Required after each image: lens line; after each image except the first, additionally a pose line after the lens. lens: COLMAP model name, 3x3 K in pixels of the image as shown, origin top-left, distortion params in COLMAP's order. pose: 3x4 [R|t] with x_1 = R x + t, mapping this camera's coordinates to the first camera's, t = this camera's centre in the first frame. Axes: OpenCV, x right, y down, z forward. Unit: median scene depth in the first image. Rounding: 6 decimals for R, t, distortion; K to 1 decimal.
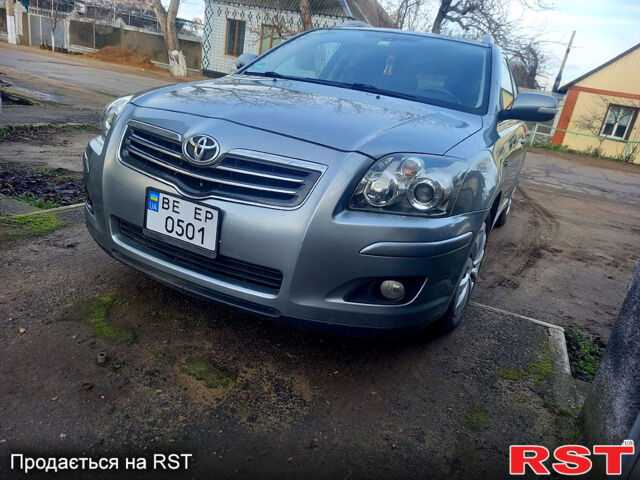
lens RADIAL K [[466.0, 0, 320.0], [0, 466.0, 240.0], [0, 0, 1]] dist [0.001739, 0.025280]
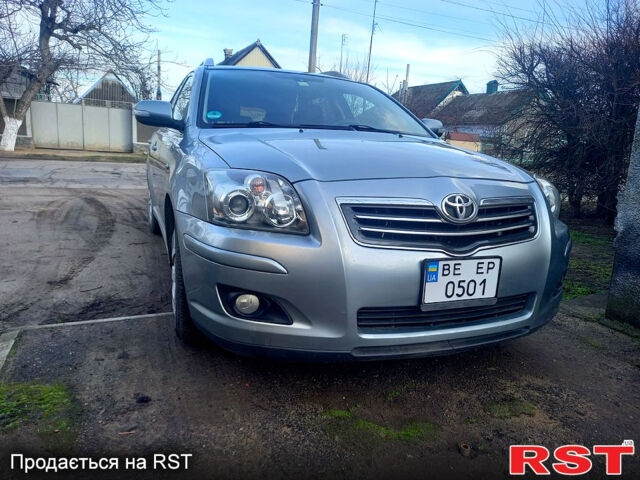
lens RADIAL K [[466.0, 0, 320.0], [0, 466.0, 240.0], [0, 0, 1]] dist [0.001739, 0.025280]
pose [[0.687996, -0.267952, 0.674435, -1.150152], [0.287703, 0.953896, 0.085494, -0.296610], [-0.666249, 0.135217, 0.733368, 0.454473]]
